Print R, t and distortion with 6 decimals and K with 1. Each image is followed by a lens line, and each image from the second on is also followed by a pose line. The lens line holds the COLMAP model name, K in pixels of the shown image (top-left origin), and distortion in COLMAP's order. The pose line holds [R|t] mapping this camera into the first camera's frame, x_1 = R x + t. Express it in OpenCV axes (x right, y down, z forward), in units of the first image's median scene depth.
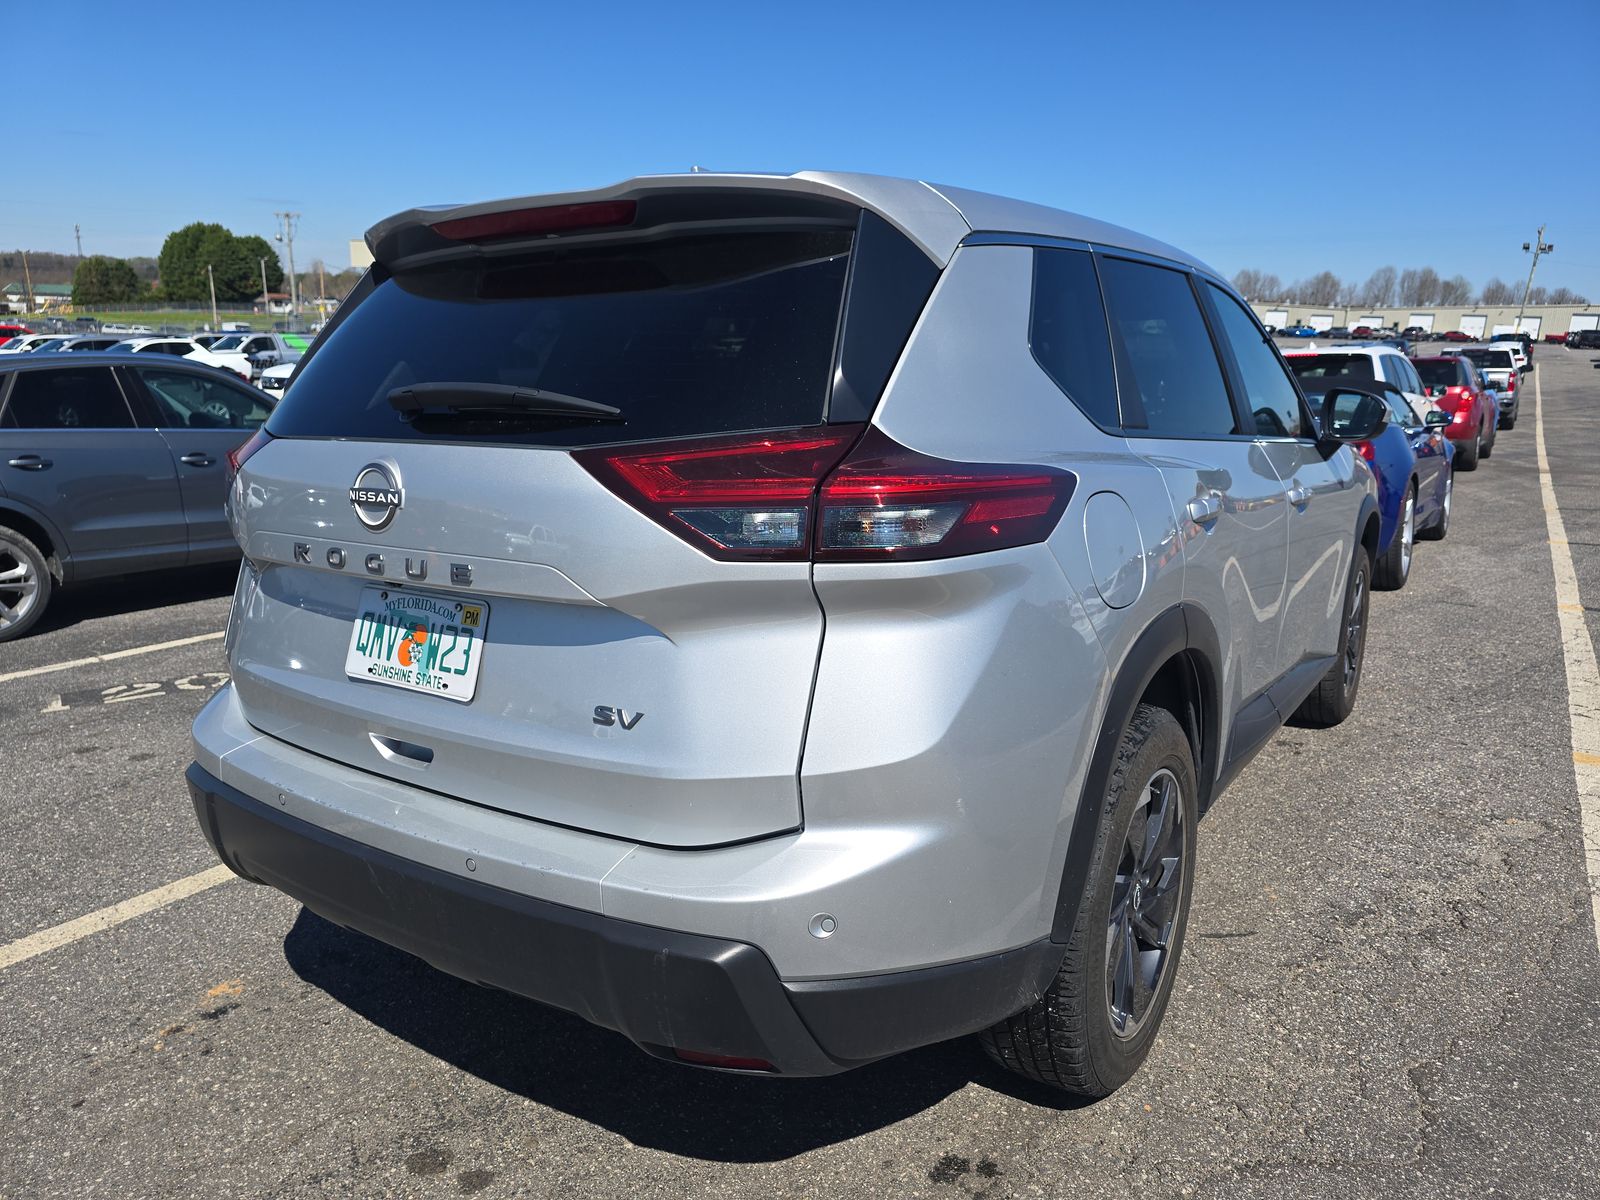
lens RADIAL K [[1091.1, 0, 800.5], [0, 1091.1, 596.2], [0, 0, 1]] dist [0.043377, -0.037971]
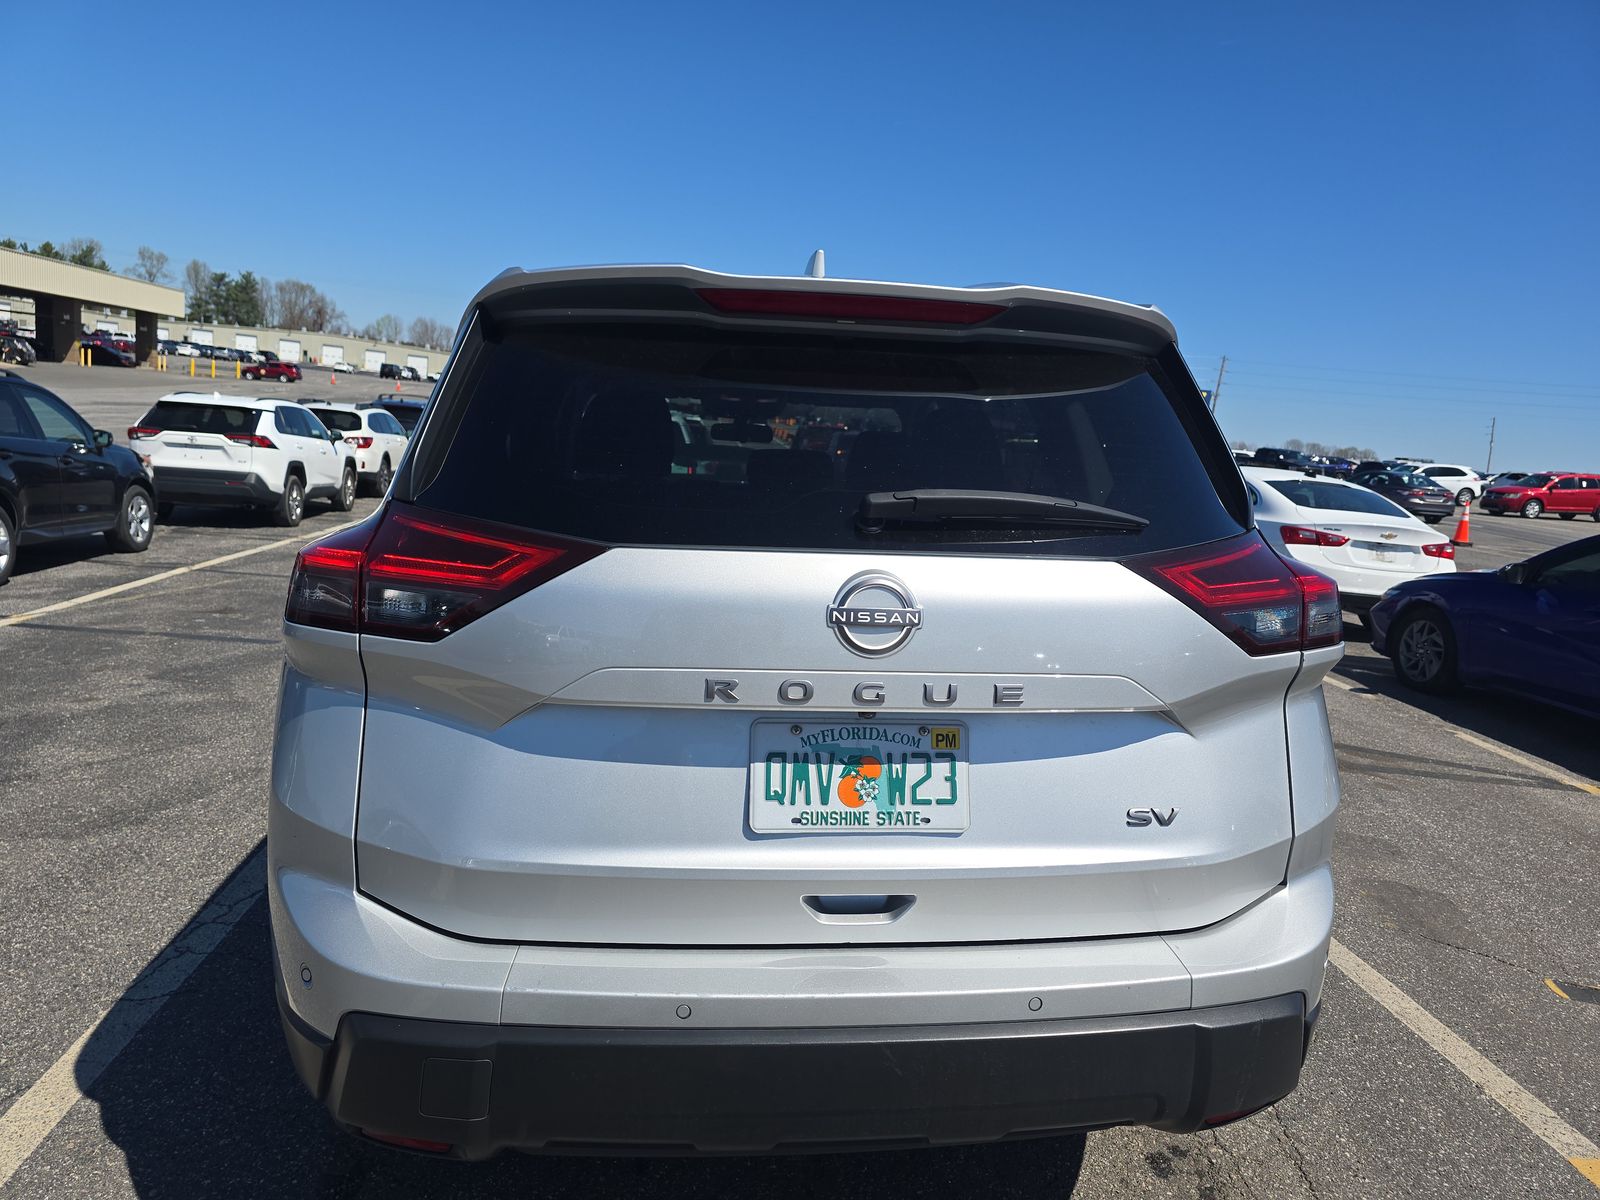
lens RADIAL K [[1091.1, 0, 793.2], [0, 1091.1, 591.6], [0, 0, 1]] dist [0.043377, -0.037971]
pose [[0.760147, -0.051835, 0.647680, -0.967490], [0.078009, 0.996883, -0.011773, -0.102109], [-0.645051, 0.059474, 0.761822, 0.370533]]
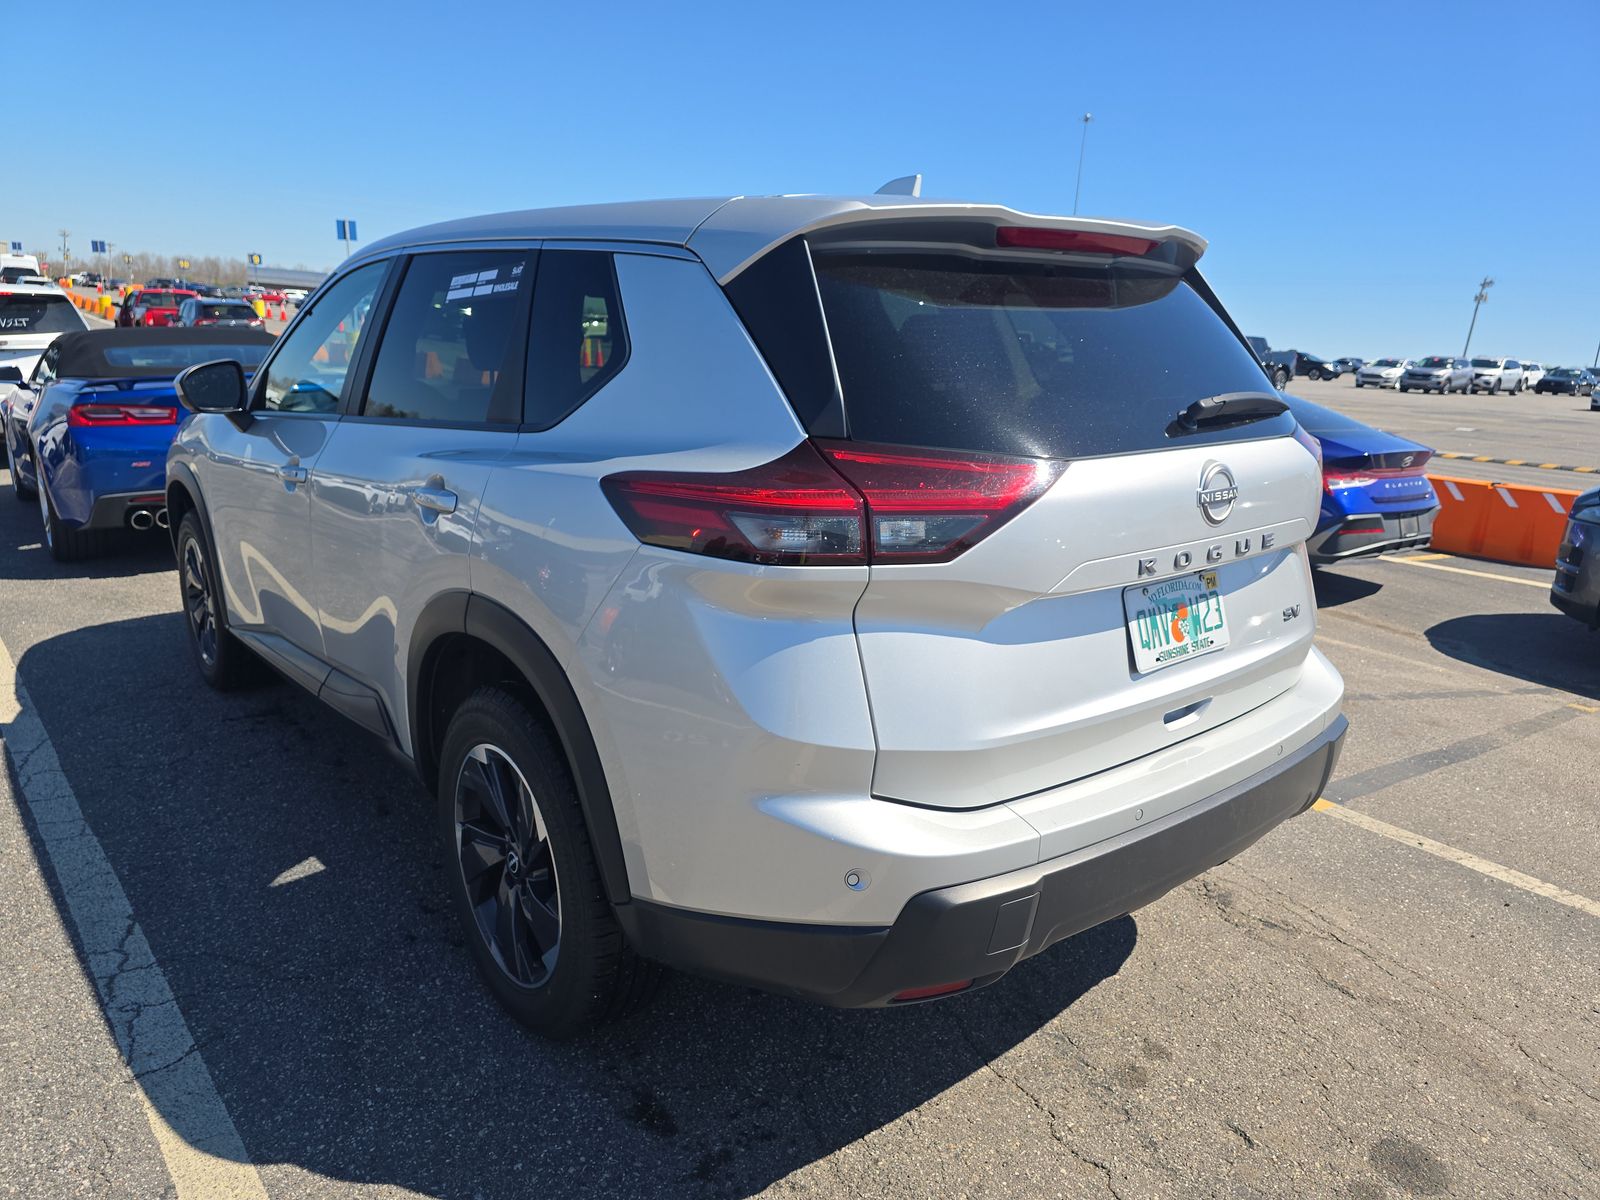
lens RADIAL K [[1091.1, 0, 809.0], [0, 1091.1, 604.4], [0, 0, 1]] dist [0.043377, -0.037971]
pose [[0.283285, -0.227142, 0.931749, -1.559612], [0.166051, 0.968491, 0.185614, -0.256616], [-0.944551, 0.102136, 0.312076, 1.026559]]
